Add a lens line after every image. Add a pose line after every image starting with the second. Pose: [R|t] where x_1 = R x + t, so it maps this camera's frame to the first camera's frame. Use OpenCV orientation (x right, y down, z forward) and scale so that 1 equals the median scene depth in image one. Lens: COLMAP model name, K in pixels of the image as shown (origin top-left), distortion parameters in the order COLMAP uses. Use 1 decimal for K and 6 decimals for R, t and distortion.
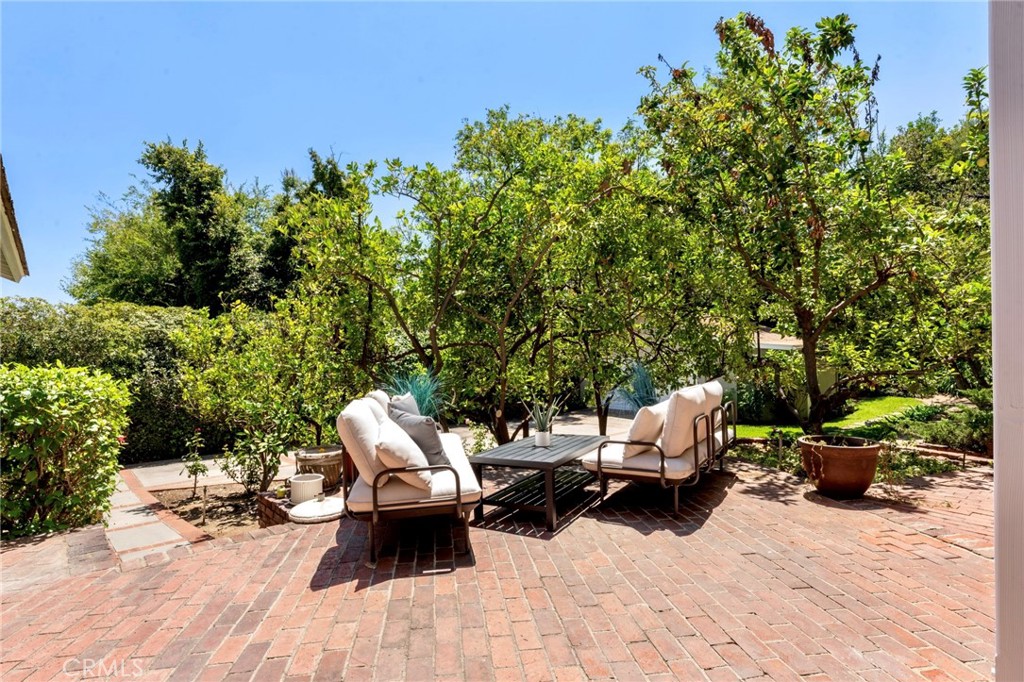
lens RADIAL K [[548.9, 0, 505.8], [0, 548.9, 349.6], [0, 0, 1]] dist [0.001607, 0.001318]
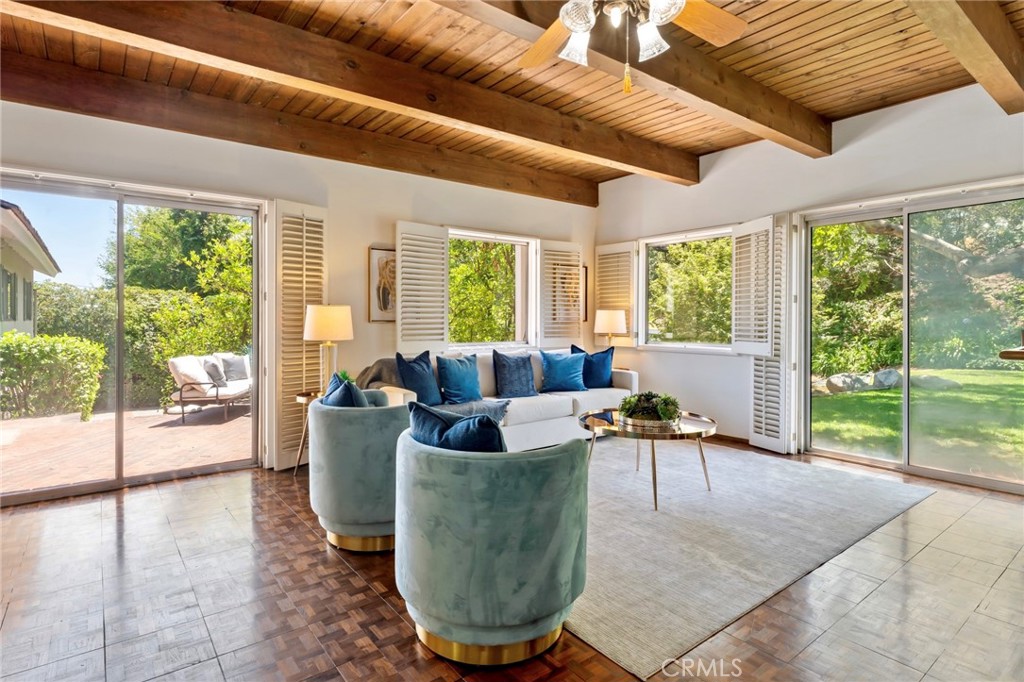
lens RADIAL K [[548.9, 0, 498.7], [0, 548.9, 321.7], [0, 0, 1]] dist [0.001607, 0.001318]
pose [[0.998165, 0.022328, -0.056291, 0.274821], [-0.022732, 0.999720, -0.006556, -0.014011], [0.056129, 0.007823, 0.998393, -0.285343]]
